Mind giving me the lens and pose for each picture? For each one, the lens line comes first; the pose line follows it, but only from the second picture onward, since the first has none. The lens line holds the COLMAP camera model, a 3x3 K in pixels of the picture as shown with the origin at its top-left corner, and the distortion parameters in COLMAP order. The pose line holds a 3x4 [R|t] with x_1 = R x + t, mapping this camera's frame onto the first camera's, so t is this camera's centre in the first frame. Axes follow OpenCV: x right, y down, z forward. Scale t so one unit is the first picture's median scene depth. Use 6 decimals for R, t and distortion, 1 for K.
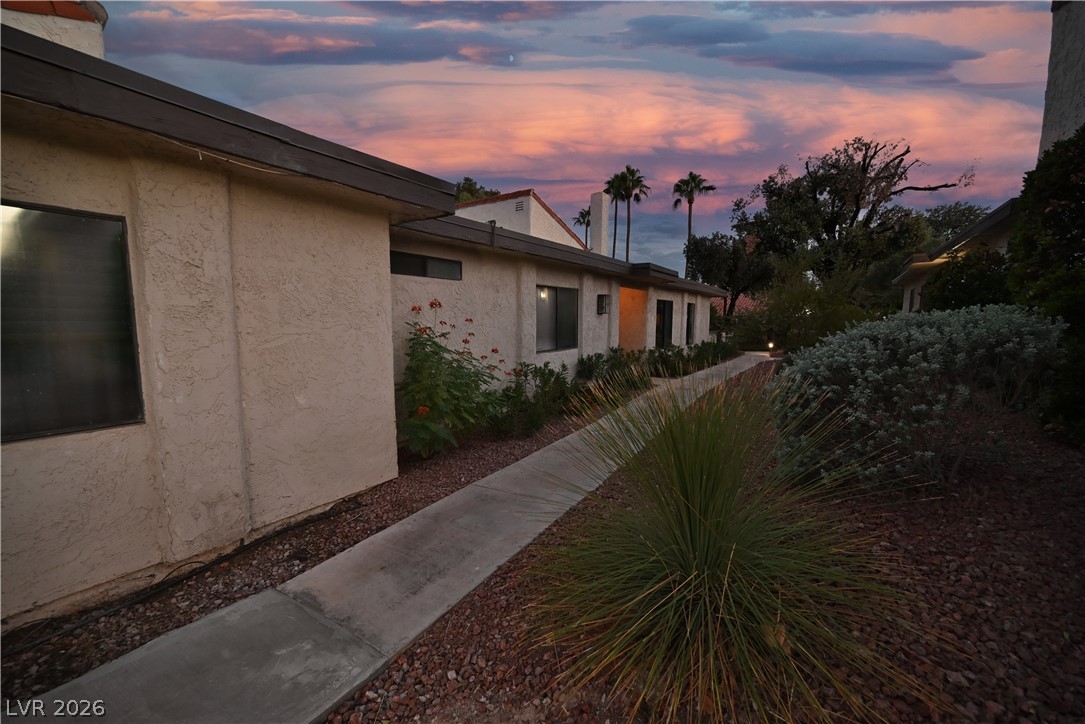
lens RADIAL K [[428.9, 0, 545.1], [0, 428.9, 359.9], [0, 0, 1]] dist [0.001952, 0.000306]
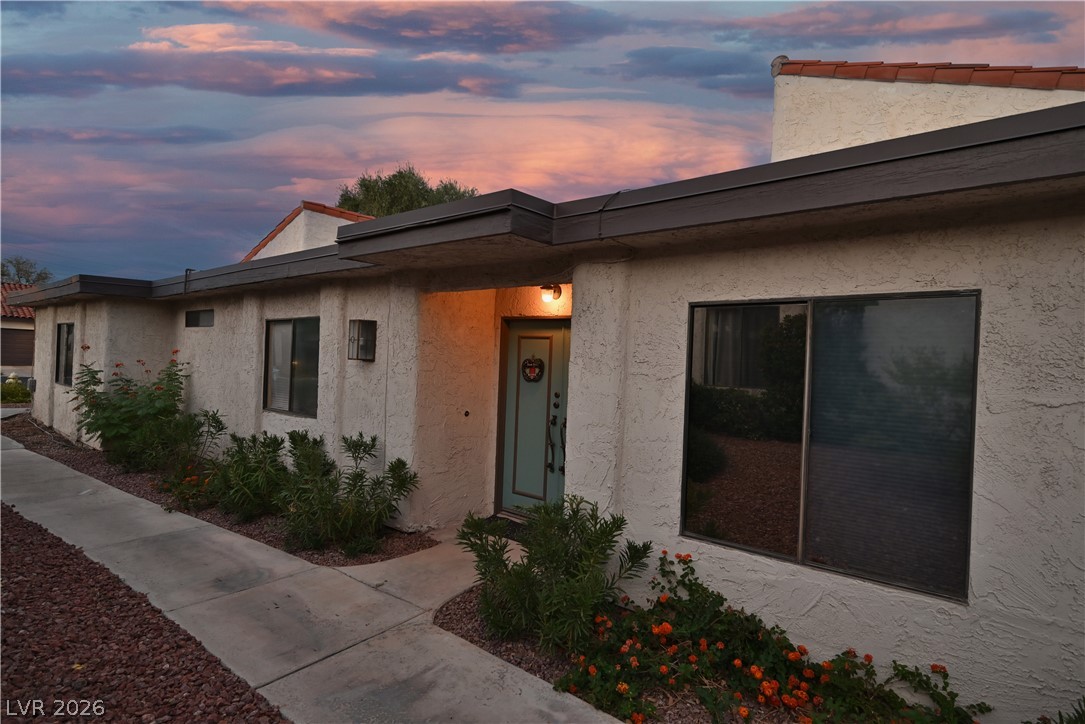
lens RADIAL K [[576.7, 0, 544.8], [0, 576.7, 363.6], [0, 0, 1]] dist [-0.005896, -0.000752]
pose [[-0.112975, -0.004128, -0.993589, 0.738612], [-0.127099, 0.991836, 0.010331, -0.136910], [0.985435, 0.127451, -0.112577, 1.267696]]
